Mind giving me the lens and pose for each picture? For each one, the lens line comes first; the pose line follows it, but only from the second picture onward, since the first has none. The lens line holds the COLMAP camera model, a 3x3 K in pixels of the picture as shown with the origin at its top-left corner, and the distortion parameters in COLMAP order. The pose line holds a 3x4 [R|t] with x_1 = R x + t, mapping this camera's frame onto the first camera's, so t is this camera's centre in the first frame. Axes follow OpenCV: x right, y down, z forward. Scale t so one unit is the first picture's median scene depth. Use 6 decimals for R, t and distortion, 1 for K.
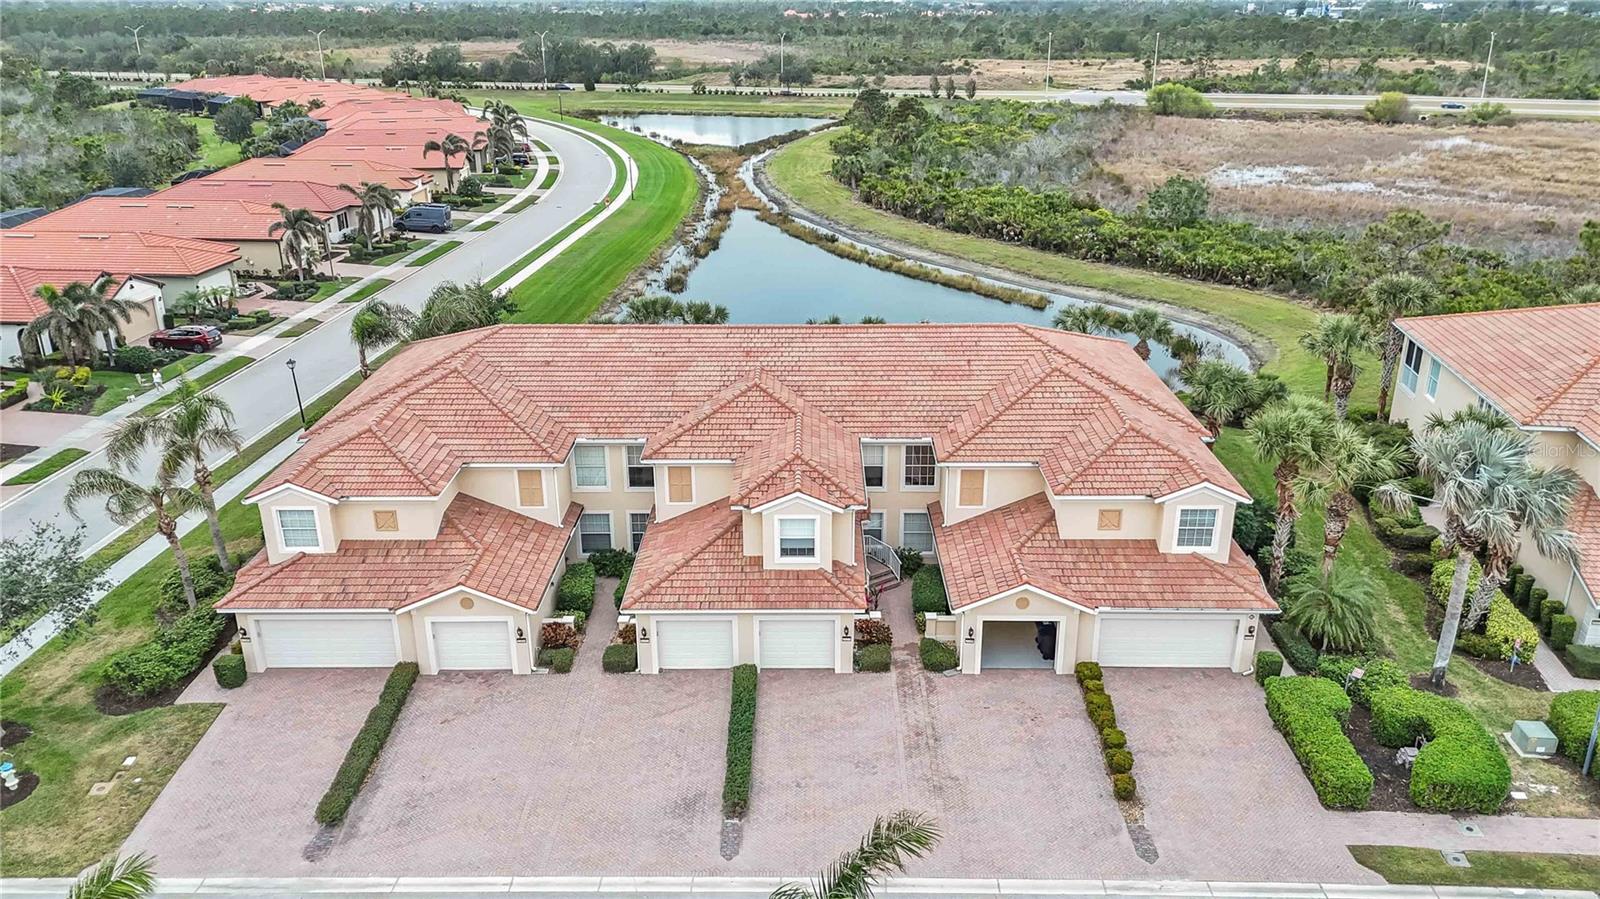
lens RADIAL K [[1175.7, 0, 800.6], [0, 1175.7, 446.1], [0, 0, 1]] dist [0.065248, -0.059882]
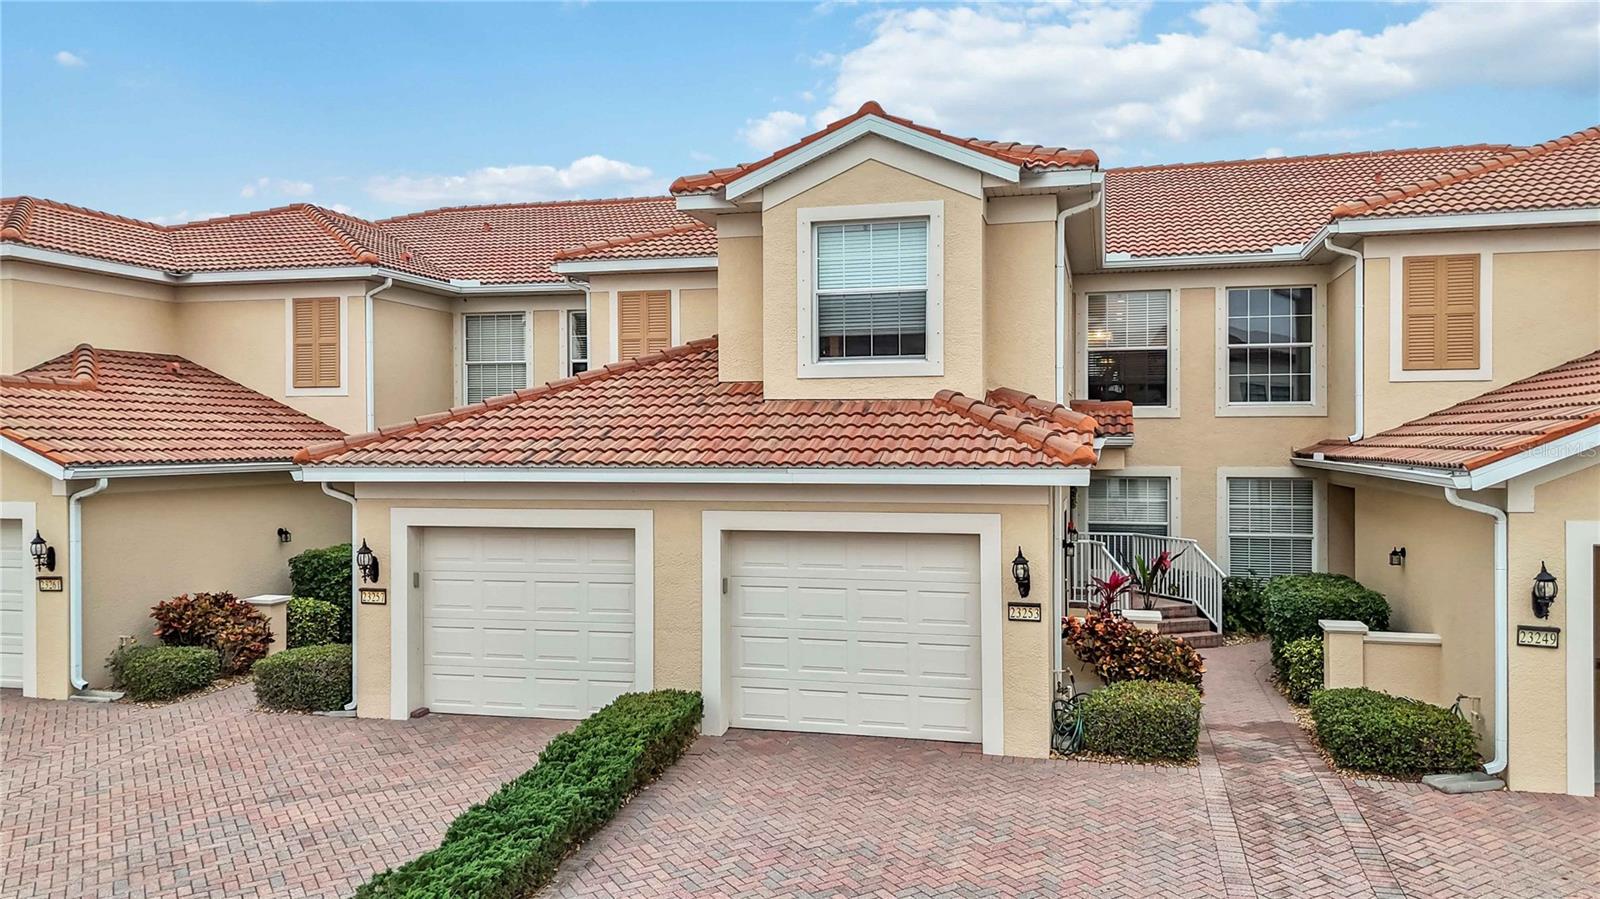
lens RADIAL K [[1175.7, 0, 804.5], [0, 1175.7, 448.3], [0, 0, 1]] dist [0.065248, -0.059882]
pose [[0.970242, 0.000459, -0.242137, 0.048309], [-0.085704, 0.935915, -0.341641, 0.195120], [0.226462, 0.352226, 0.908103, 0.627134]]
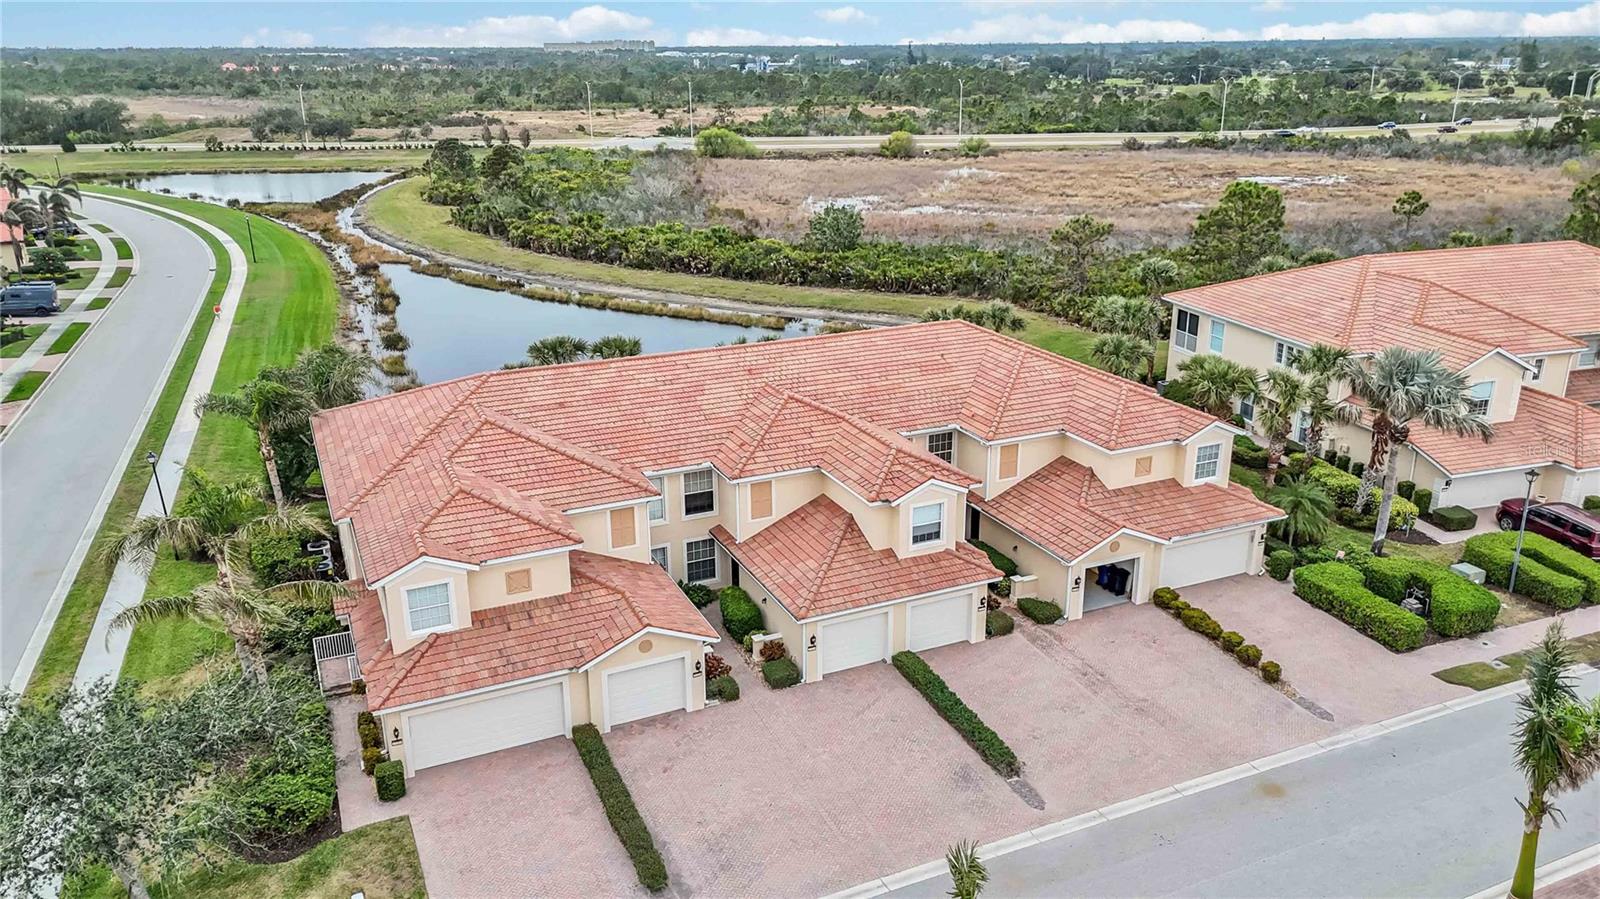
lens RADIAL K [[1175.7, 0, 801.5], [0, 1175.7, 451.4], [0, 0, 1]] dist [0.065248, -0.059882]
pose [[0.904021, -0.138869, 0.404303, -0.453805], [0.154047, 0.988050, -0.005075, 0.001474], [-0.398767, 0.066870, 0.914611, 0.061276]]
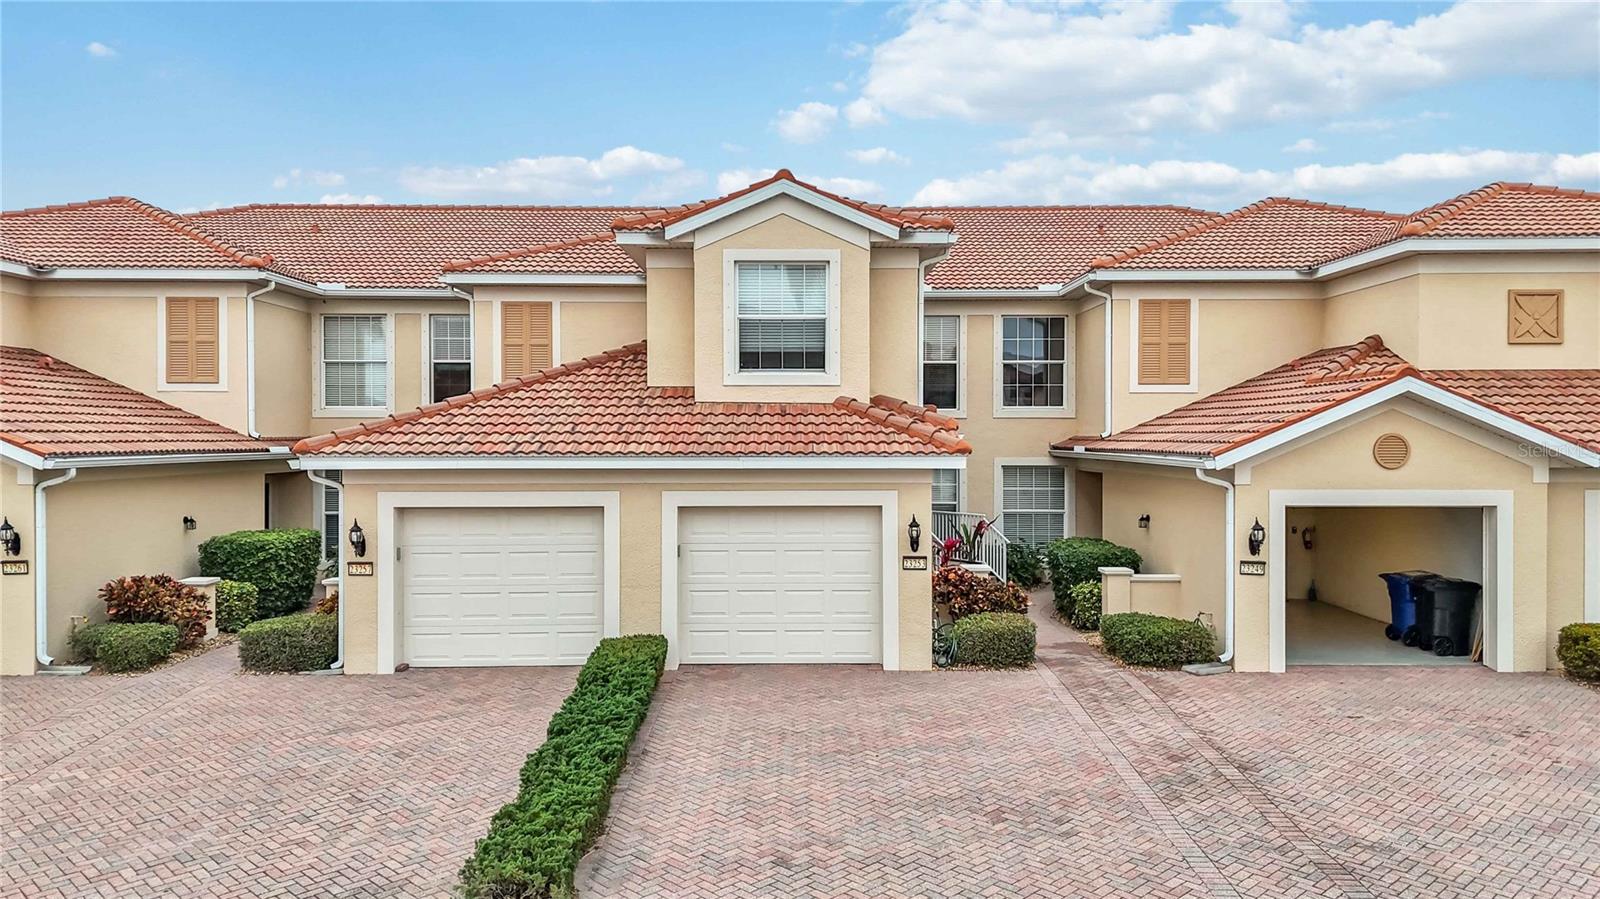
lens RADIAL K [[1175.7, 0, 806.1], [0, 1175.7, 445.9], [0, 0, 1]] dist [0.065248, -0.059882]
pose [[0.999908, 0.001658, 0.013433, 0.000023], [0.003166, 0.936284, -0.351230, 0.222950], [-0.013160, 0.351241, 0.936193, 0.555867]]
